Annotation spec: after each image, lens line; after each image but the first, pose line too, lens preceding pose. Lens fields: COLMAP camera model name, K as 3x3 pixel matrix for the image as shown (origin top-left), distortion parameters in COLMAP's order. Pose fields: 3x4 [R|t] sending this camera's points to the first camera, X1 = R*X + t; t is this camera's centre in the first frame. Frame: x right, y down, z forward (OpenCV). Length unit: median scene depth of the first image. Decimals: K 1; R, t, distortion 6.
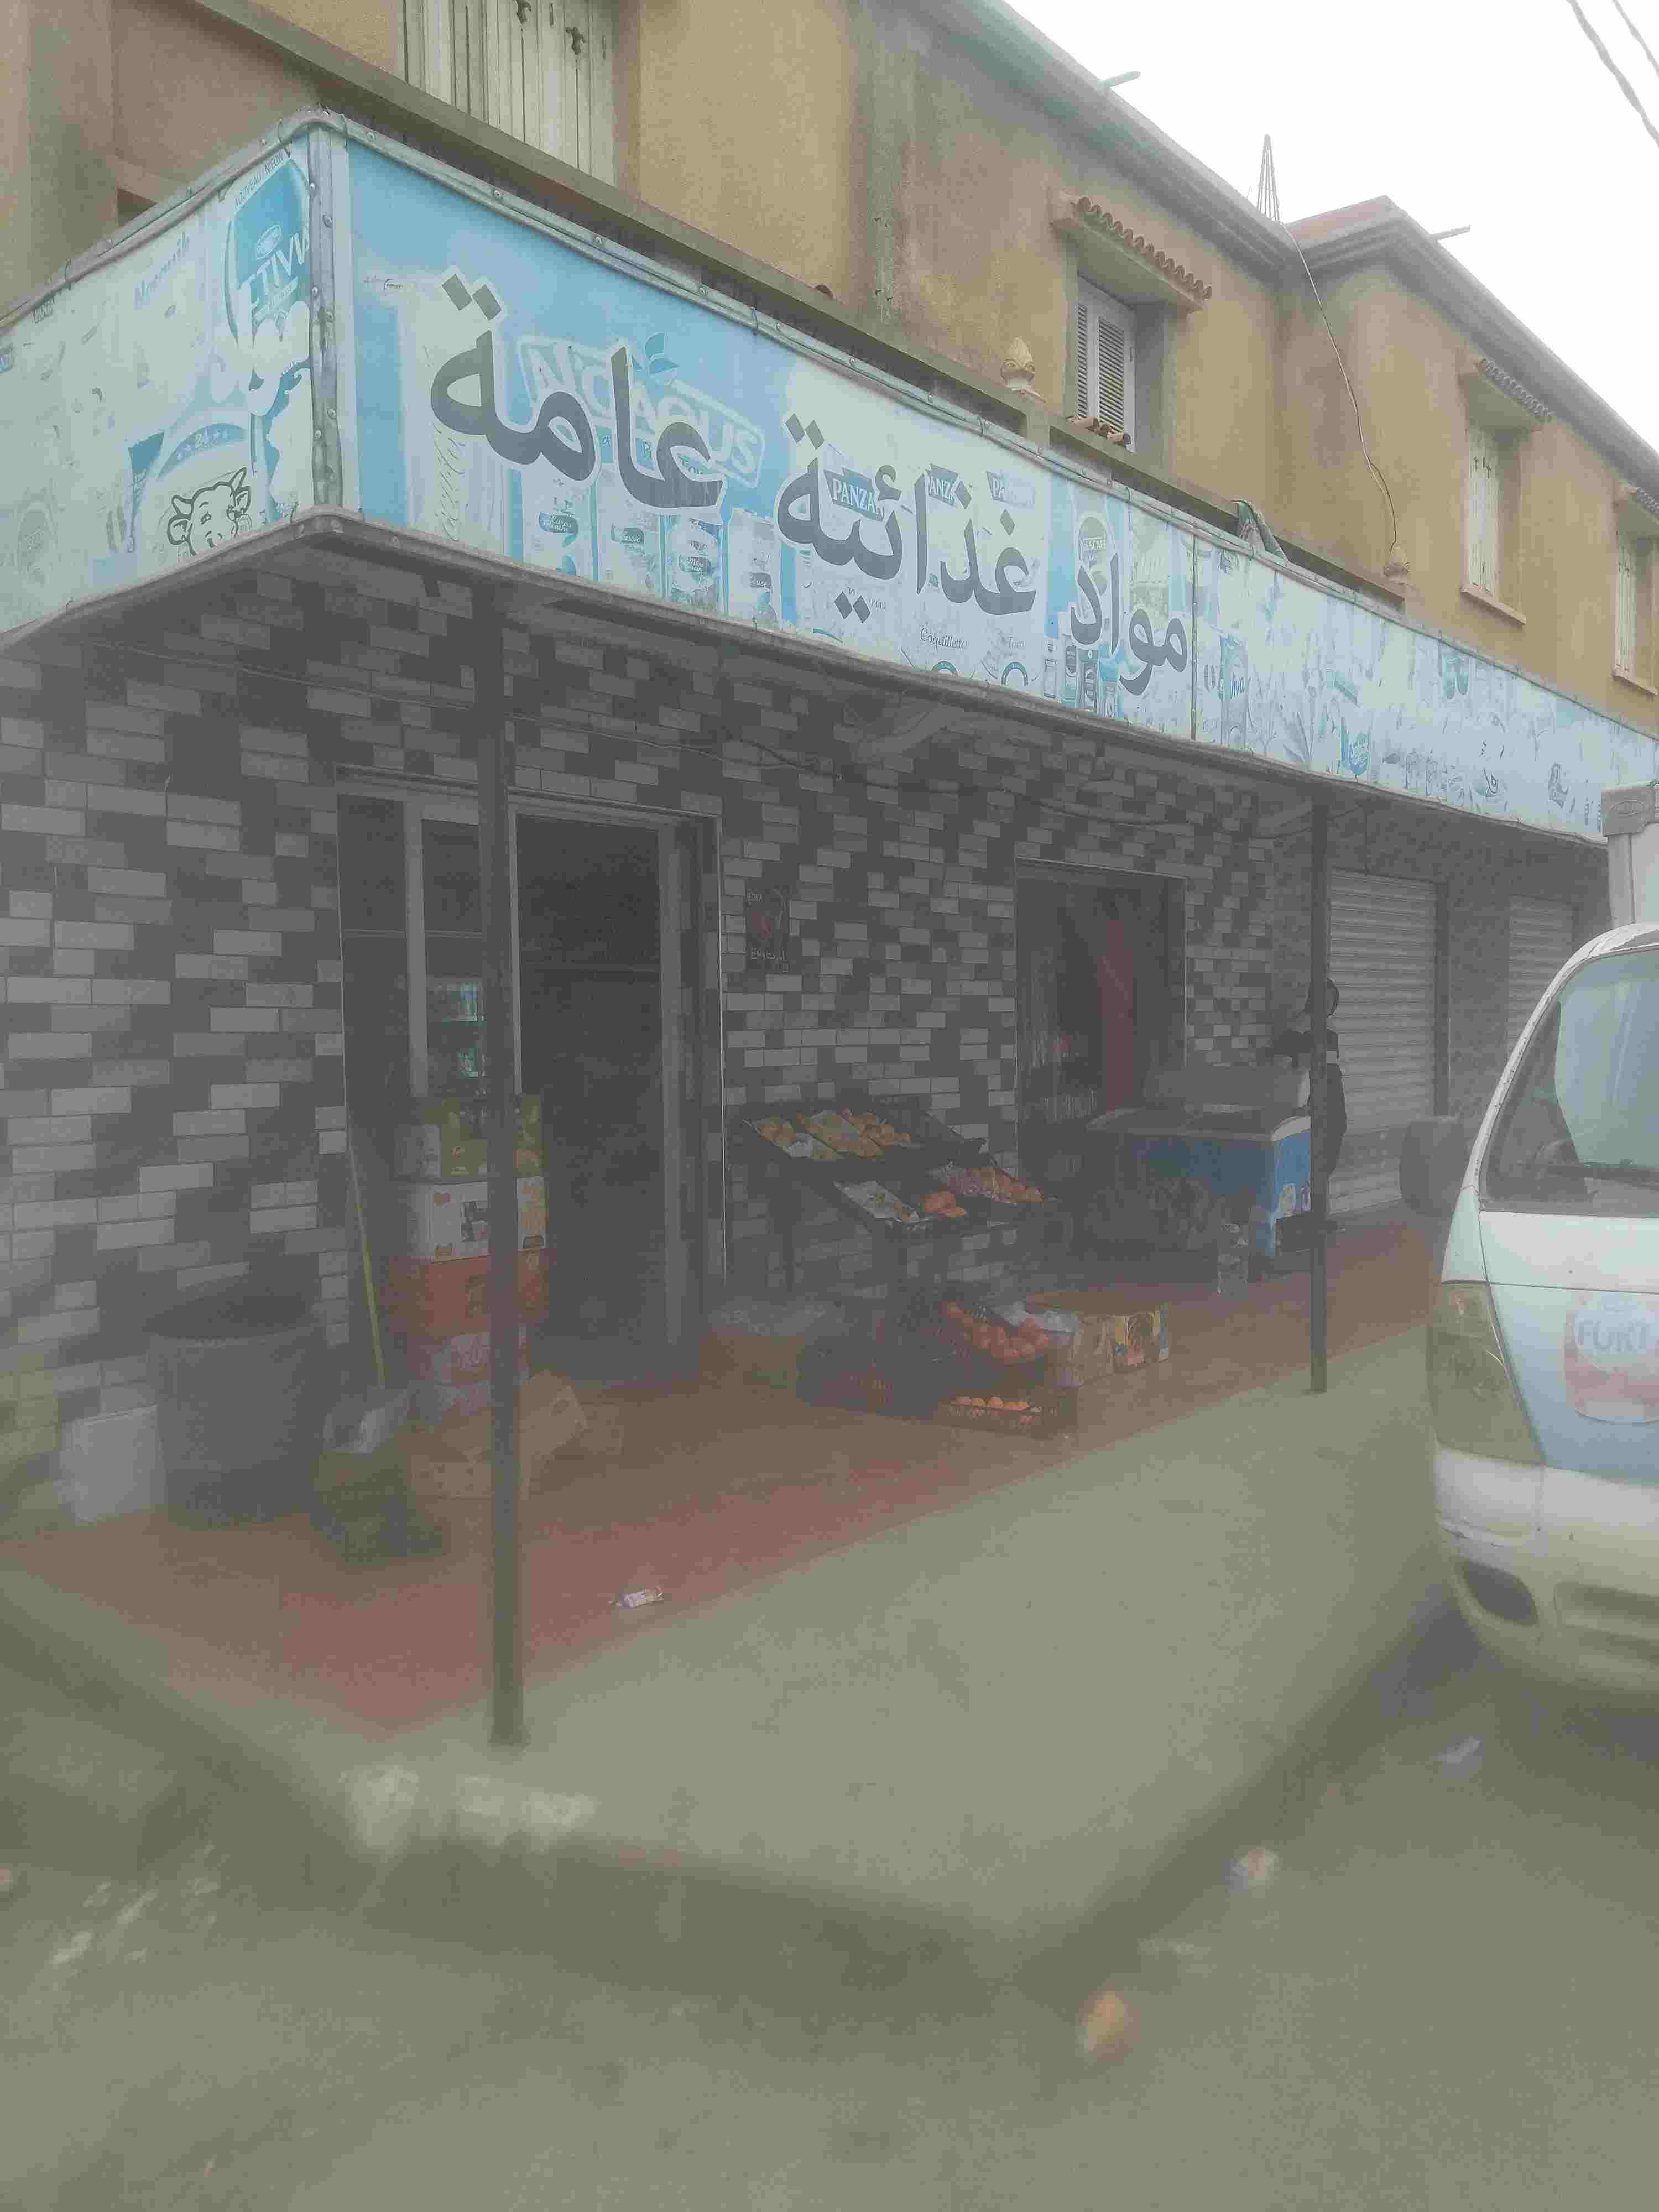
lens RADIAL K [[1715.4, 0, 829.1], [0, 1715.4, 1107.0], [0, 0, 1]] dist [0.010805, 0.003231]
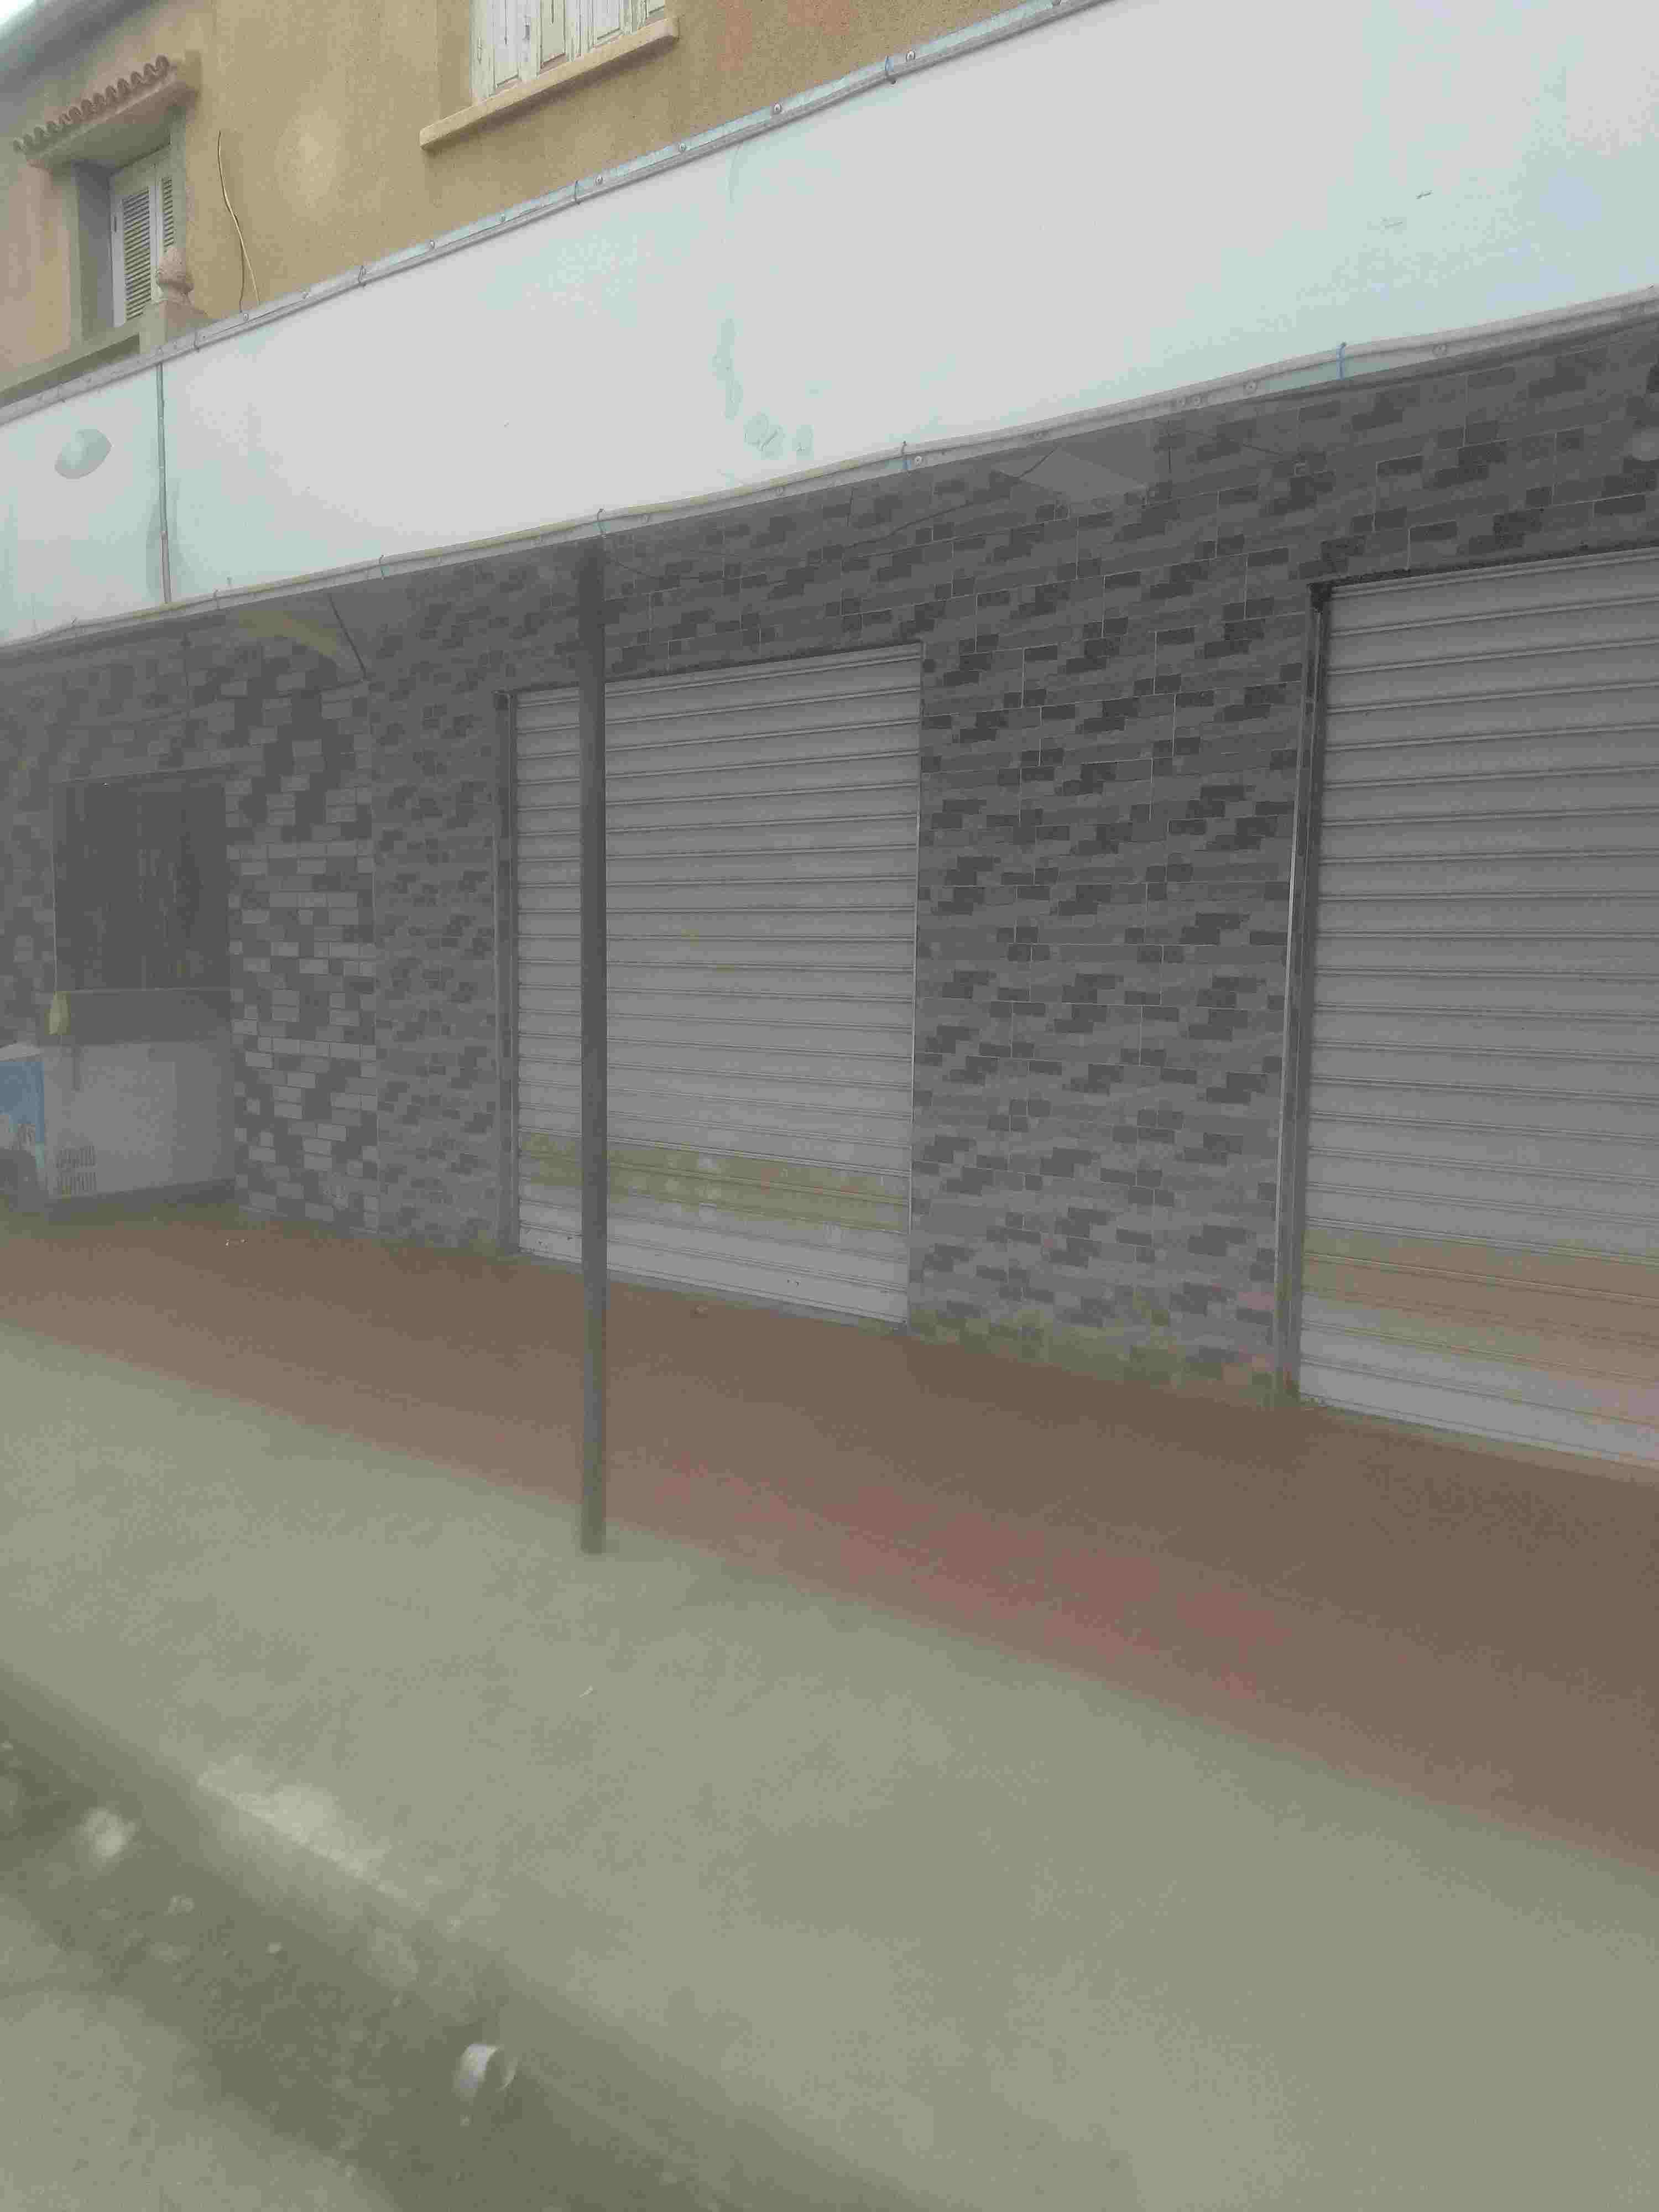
lens RADIAL K [[1715.4, 0, 829.6], [0, 1715.4, 1106.9], [0, 0, 1]] dist [0.010805, 0.003231]
pose [[-0.002618, 0.102289, -0.994751, 1.040630], [-0.068876, 0.992374, 0.102225, -0.072074], [0.997622, 0.068782, 0.004447, 1.275840]]
